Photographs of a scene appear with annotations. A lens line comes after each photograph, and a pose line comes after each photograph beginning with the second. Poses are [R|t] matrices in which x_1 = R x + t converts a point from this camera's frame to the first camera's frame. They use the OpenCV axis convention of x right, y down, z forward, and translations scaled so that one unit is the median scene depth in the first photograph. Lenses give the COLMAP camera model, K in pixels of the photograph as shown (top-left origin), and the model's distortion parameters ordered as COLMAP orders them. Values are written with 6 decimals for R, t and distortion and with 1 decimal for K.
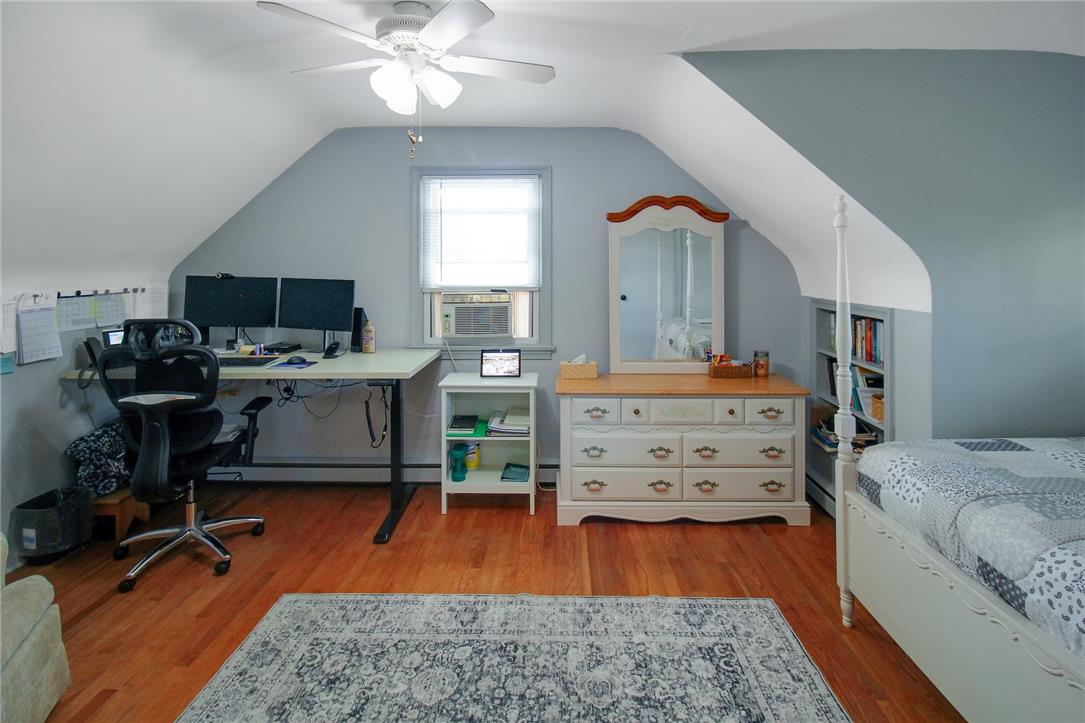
lens RADIAL K [[539.5, 0, 548.8], [0, 539.5, 262.8], [0, 0, 1]] dist [-0.000707, -0.005674]
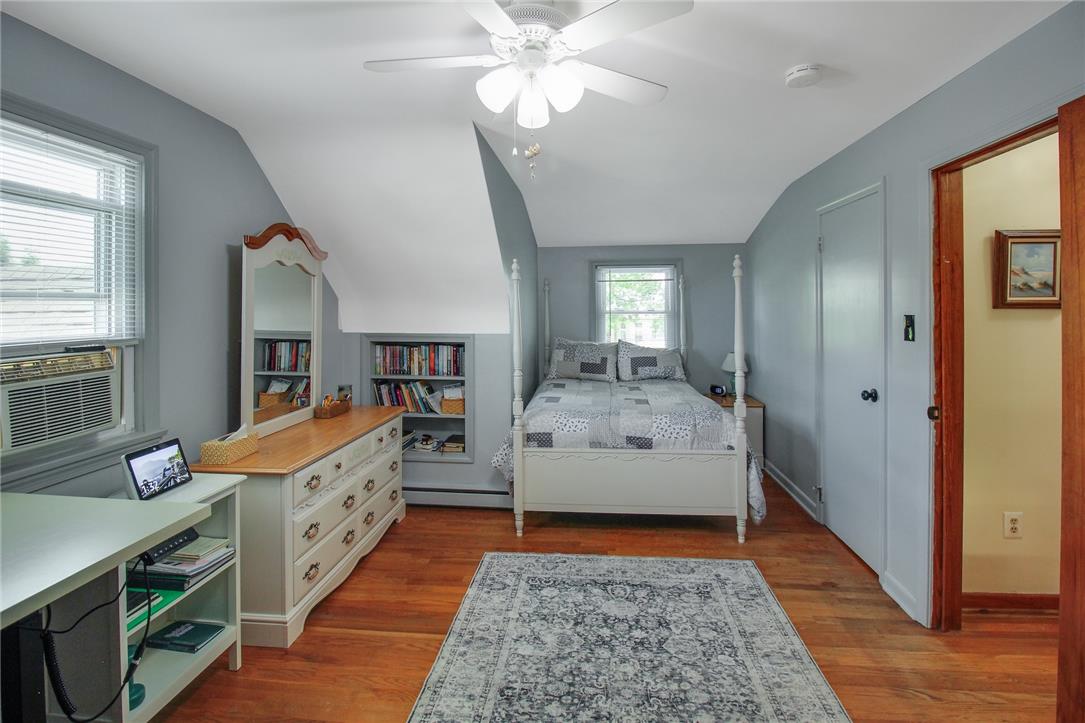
lens RADIAL K [[536.7, 0, 546.4], [0, 536.7, 308.5], [0, 0, 1]] dist [-0.001921, -0.000563]
pose [[0.058362, 0.000332, 0.998295, -1.036087], [-0.003514, 0.999994, -0.000127, 0.016172], [-0.998289, -0.003501, 0.058363, 0.871910]]
